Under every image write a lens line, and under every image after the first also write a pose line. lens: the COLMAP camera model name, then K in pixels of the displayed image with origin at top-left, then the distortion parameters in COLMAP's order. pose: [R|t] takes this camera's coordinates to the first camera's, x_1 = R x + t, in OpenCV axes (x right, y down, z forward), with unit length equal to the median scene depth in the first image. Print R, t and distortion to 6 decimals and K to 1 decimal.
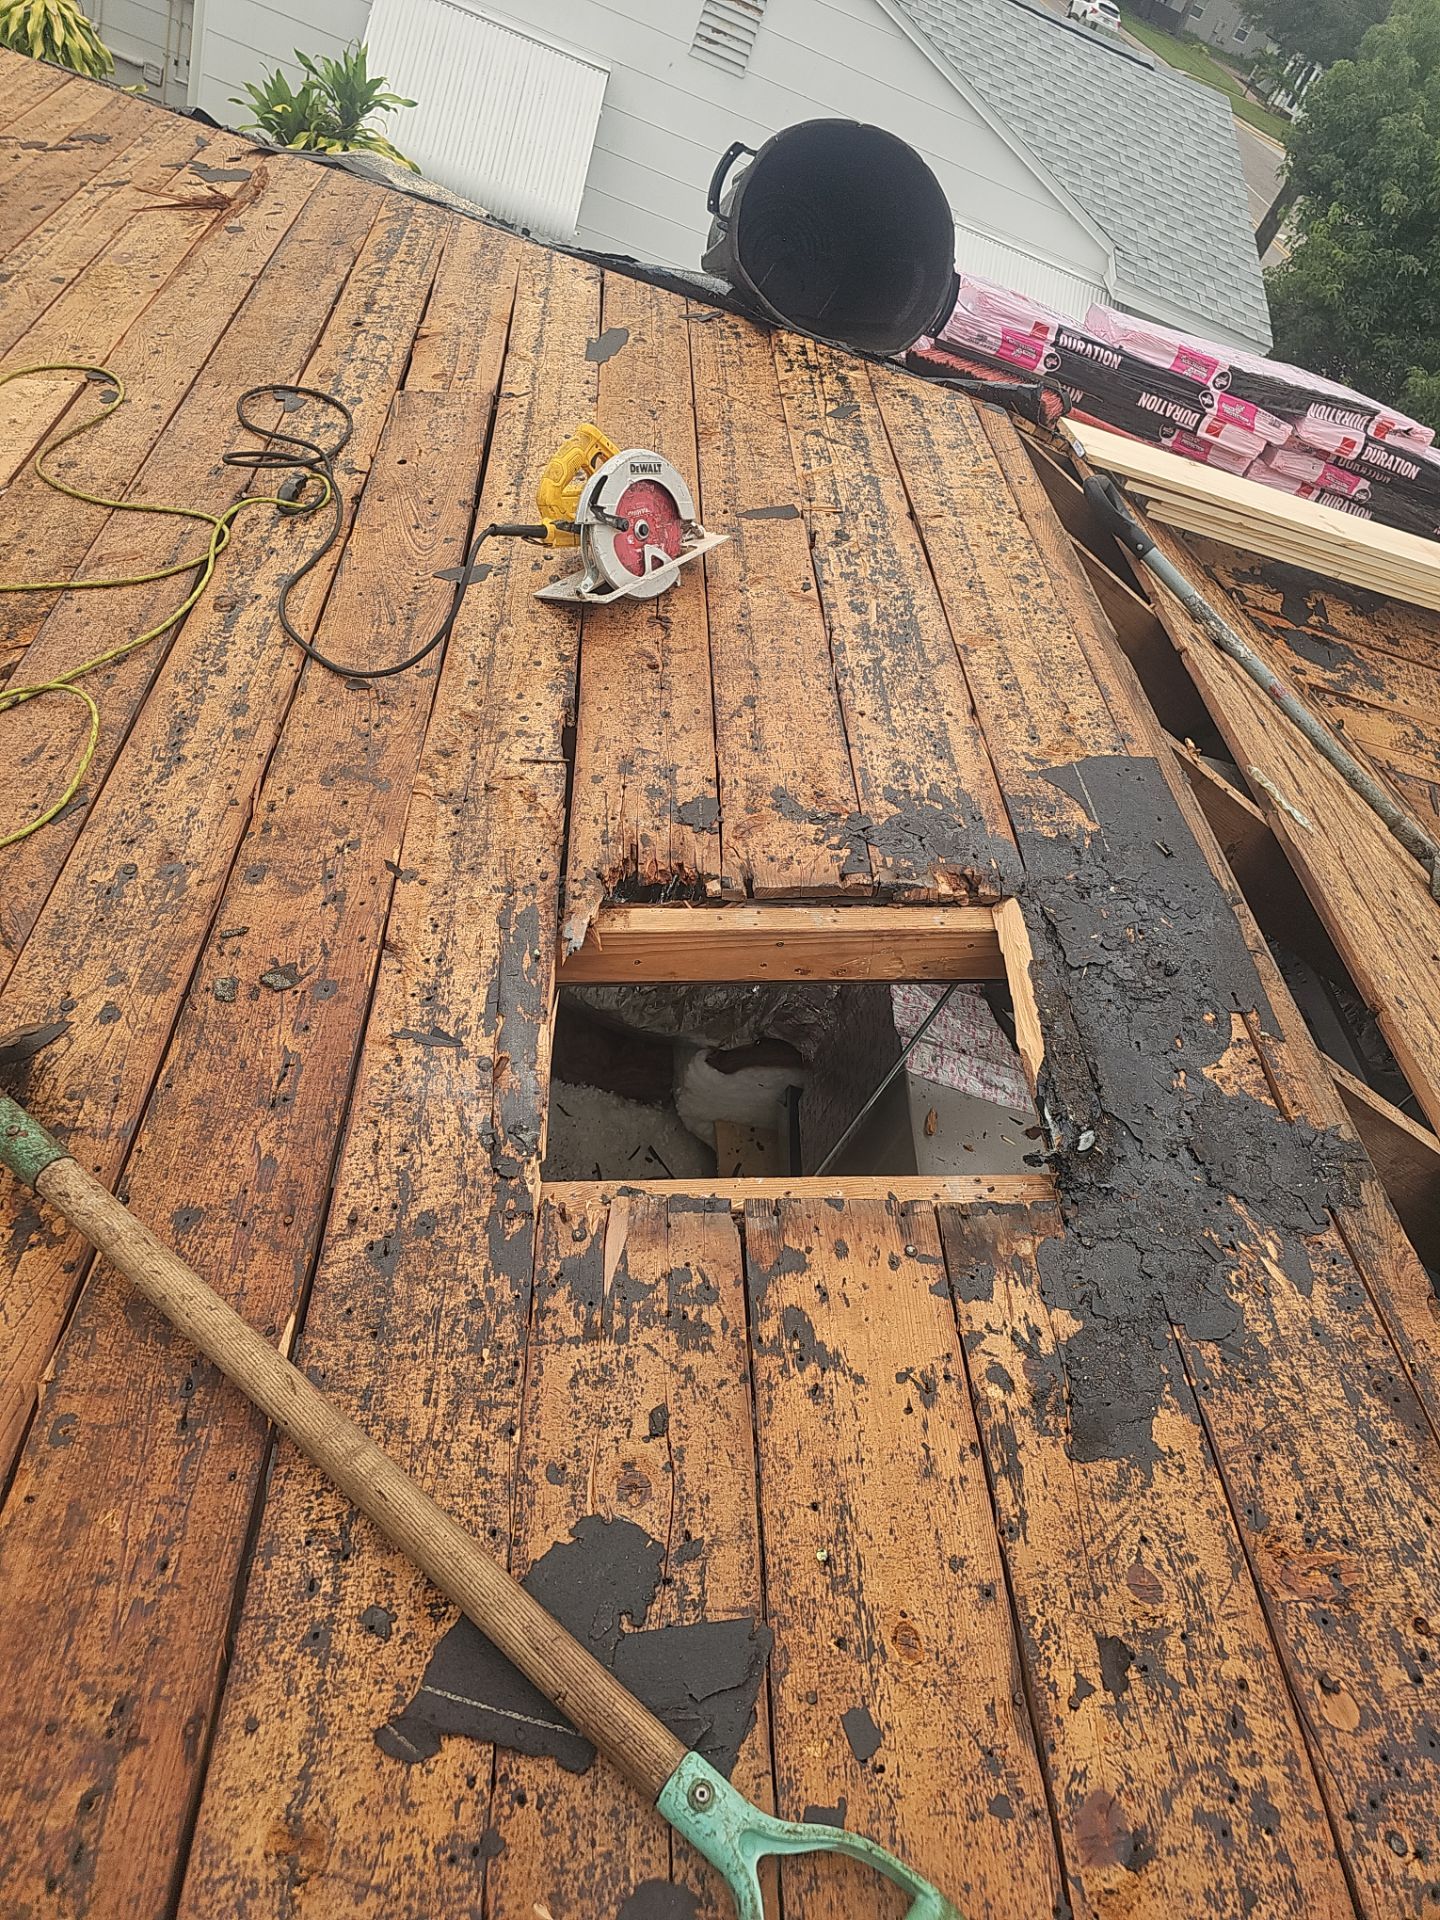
lens RADIAL K [[1228.0, 0, 720.0], [0, 1228.0, 960.0], [0, 0, 1]] dist [0.019604, -0.019900]
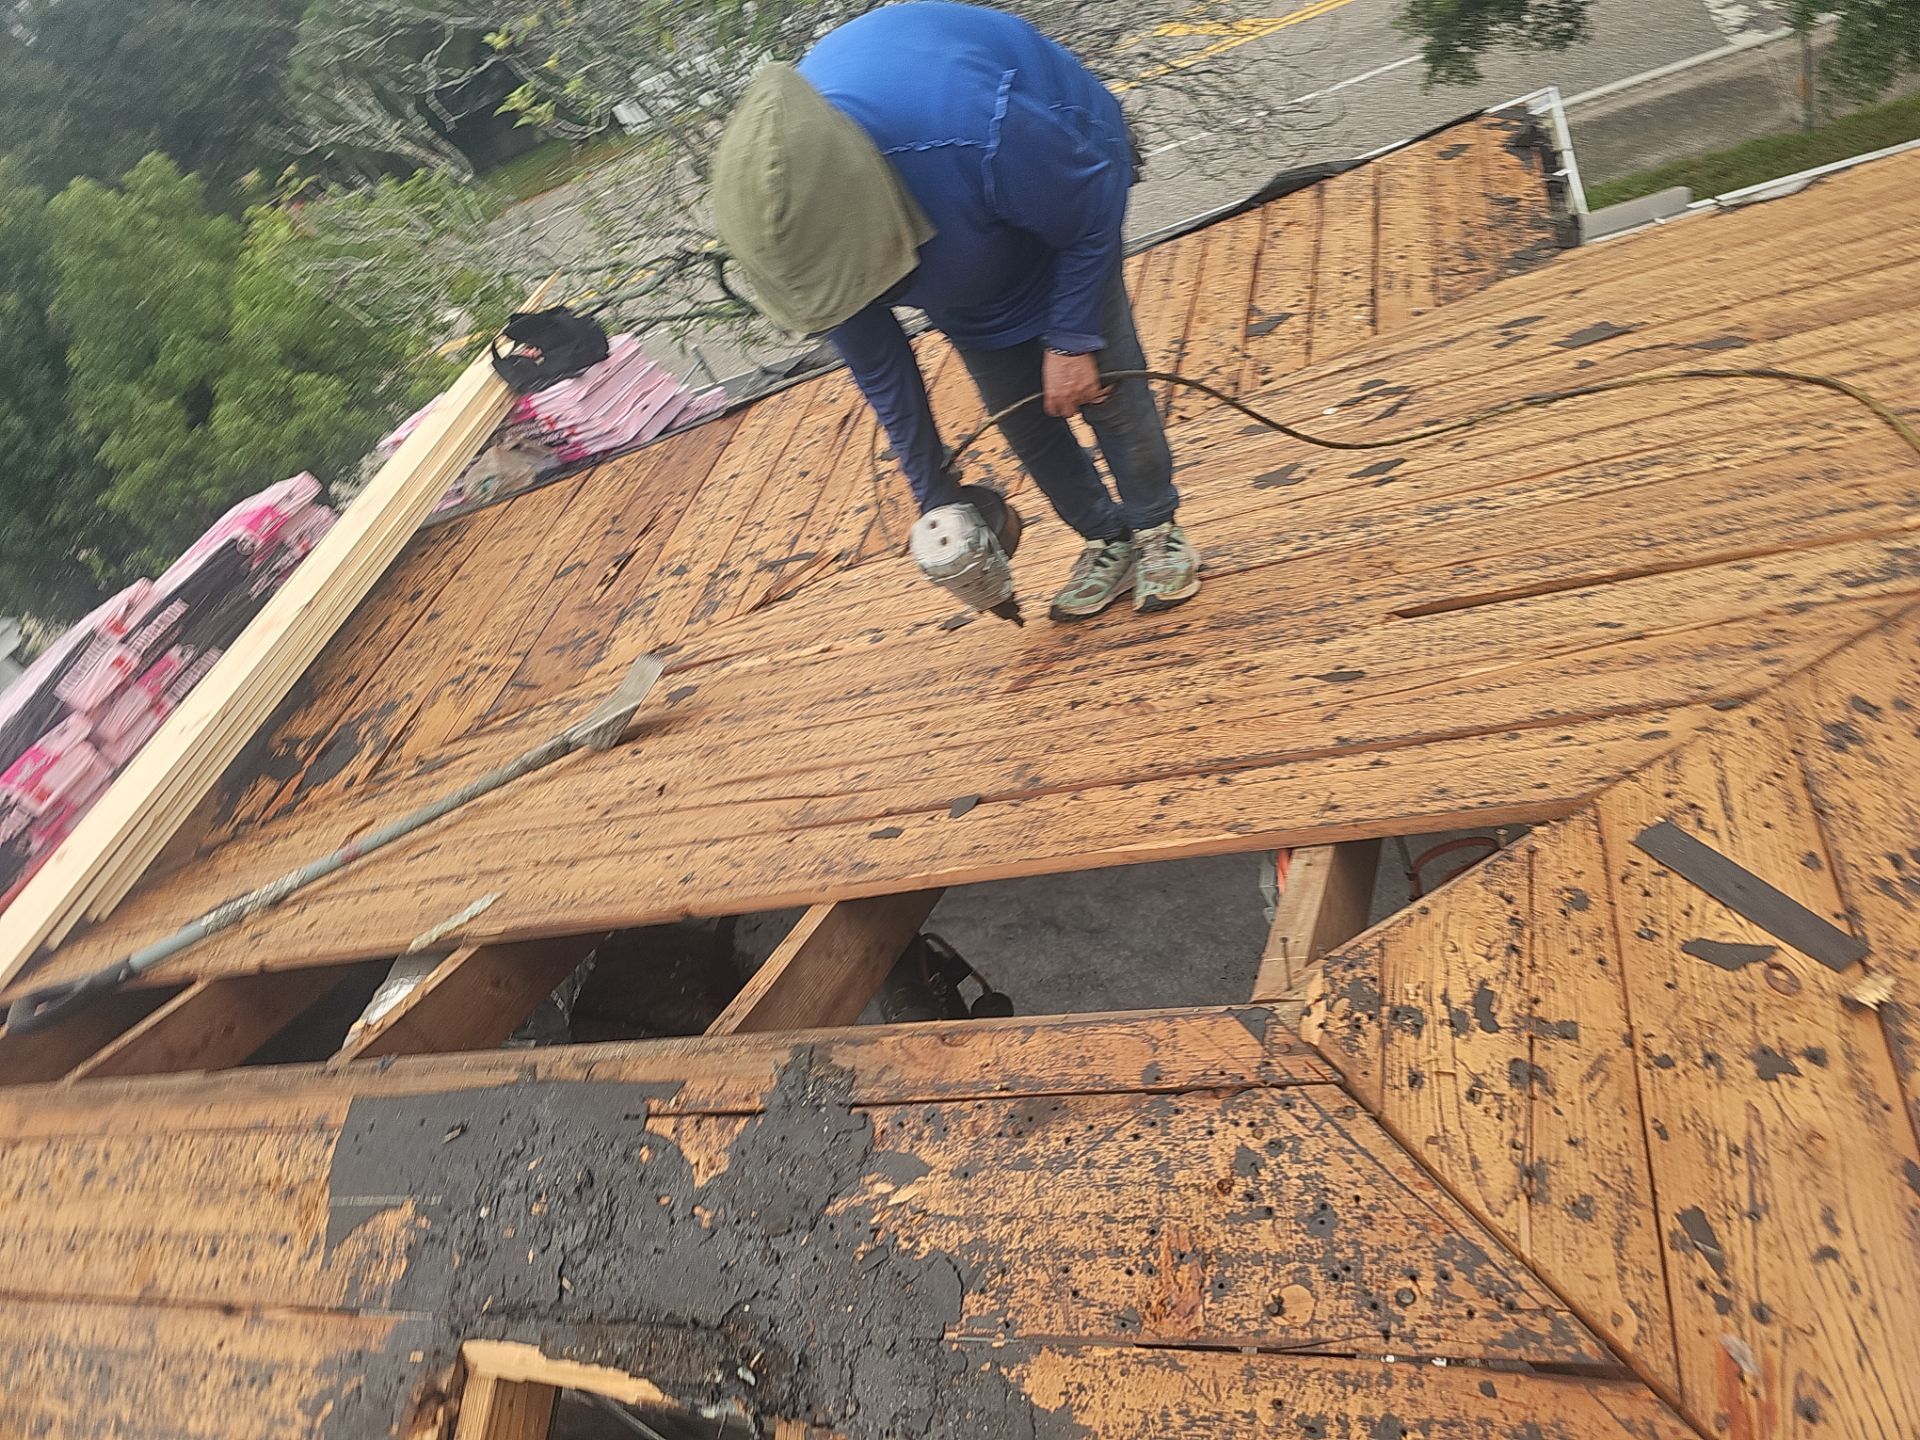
lens RADIAL K [[1228.0, 0, 991.1], [0, 1228.0, 721.4], [0, 0, 1]] dist [0.019604, -0.019900]
pose [[0.073991, -0.893713, 0.442497, 0.341616], [0.951059, 0.196725, 0.238298, 0.010308], [-0.300020, 0.403209, 0.864529, -0.020198]]
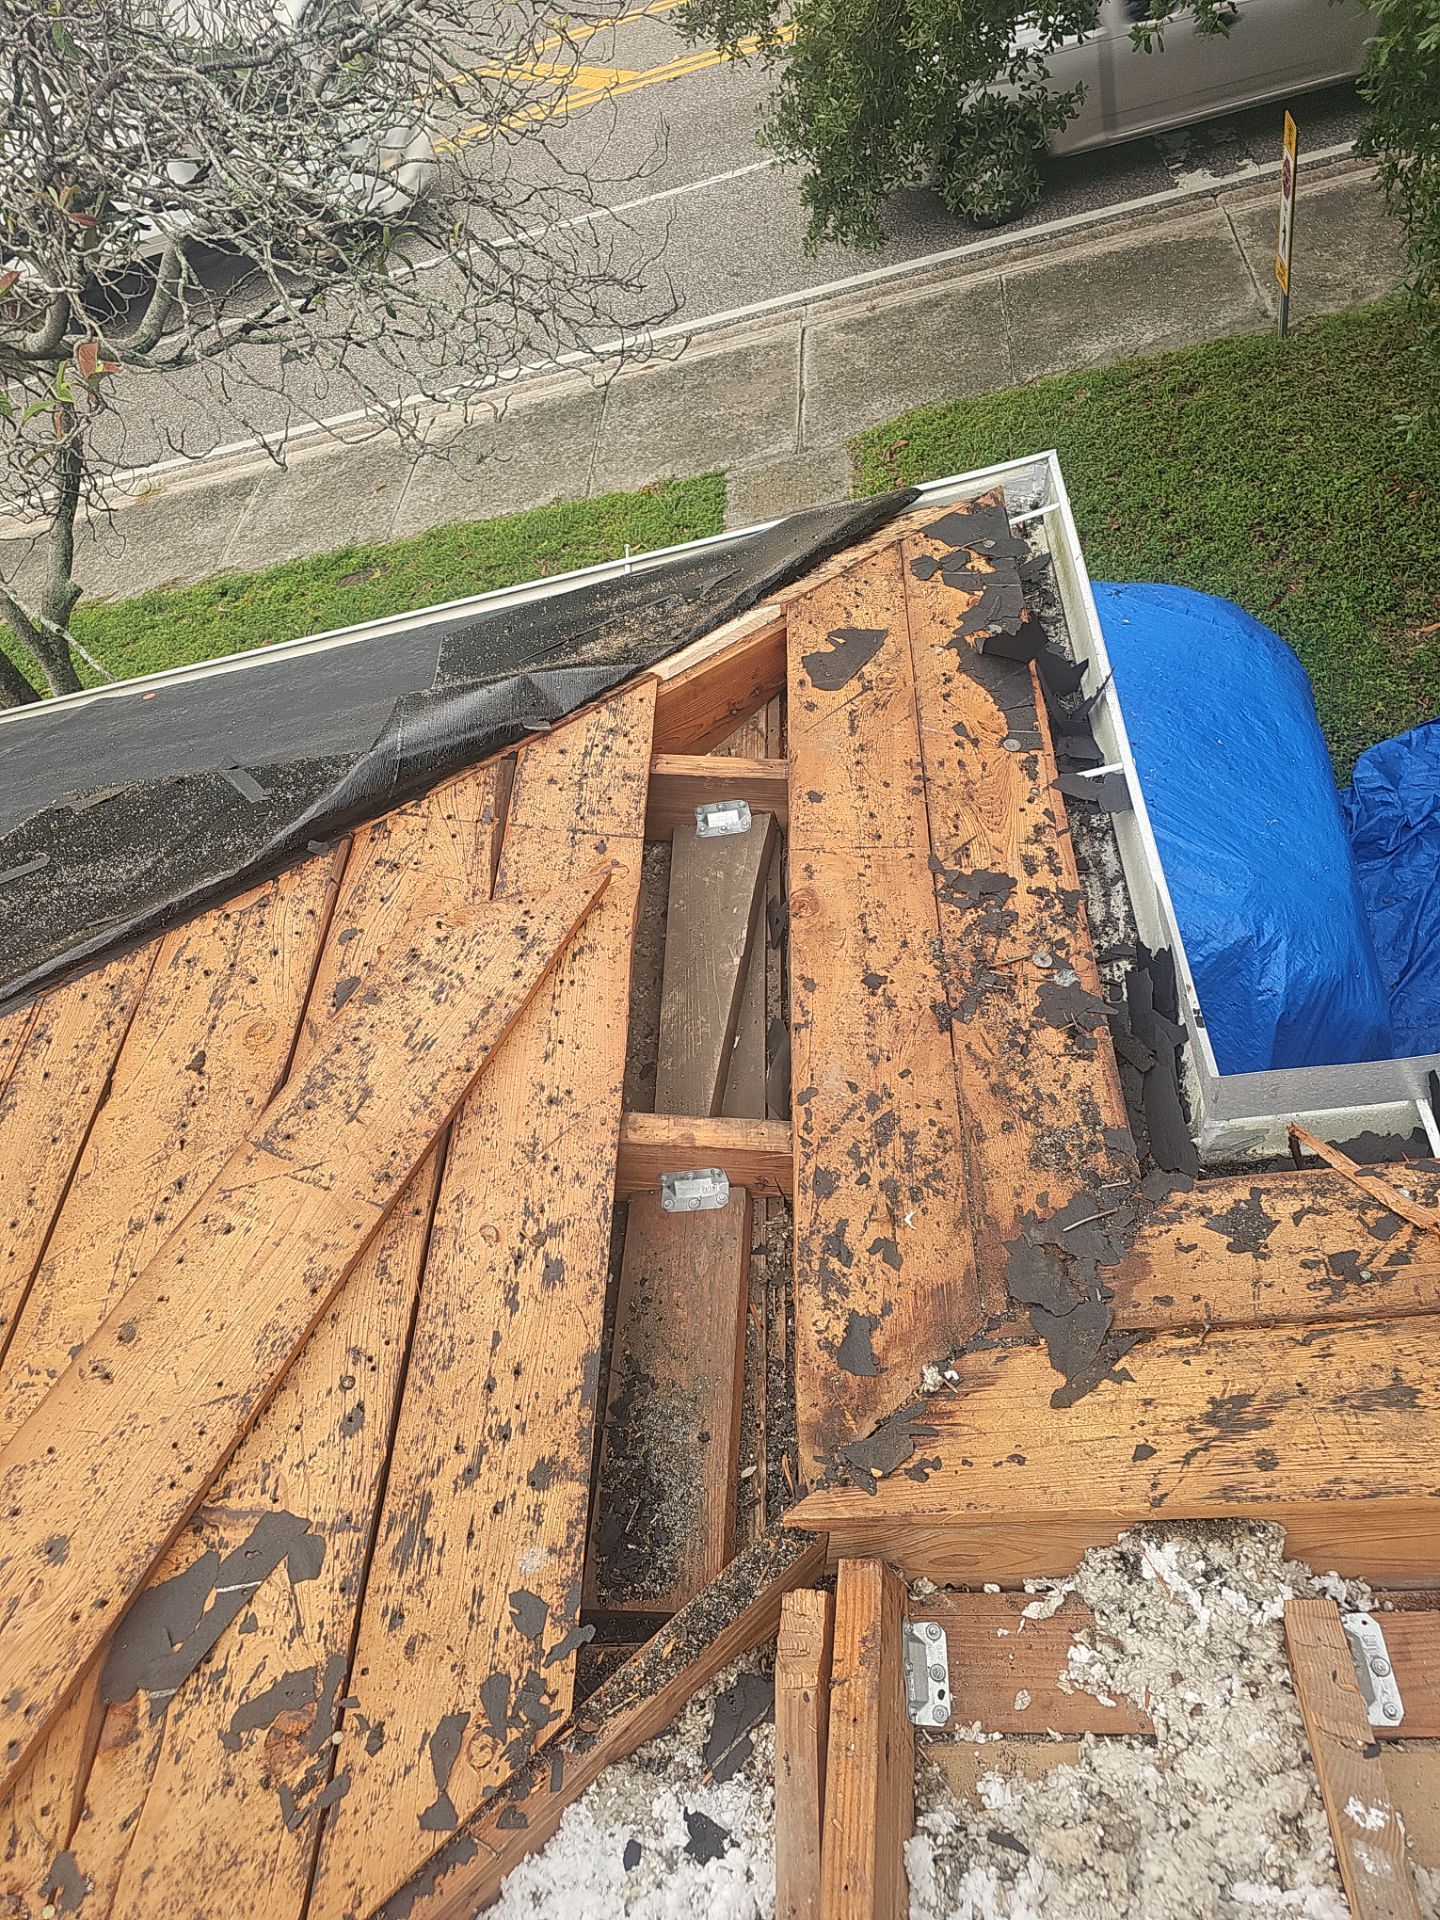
lens RADIAL K [[1228.0, 0, 720.0], [0, 1228.0, 960.0], [0, 0, 1]] dist [0.019604, -0.019900]
pose [[-0.061541, -0.943375, 0.325970, 0.794382], [0.869861, 0.109458, 0.481000, 0.206207], [-0.489444, 0.313150, 0.813868, 0.177645]]
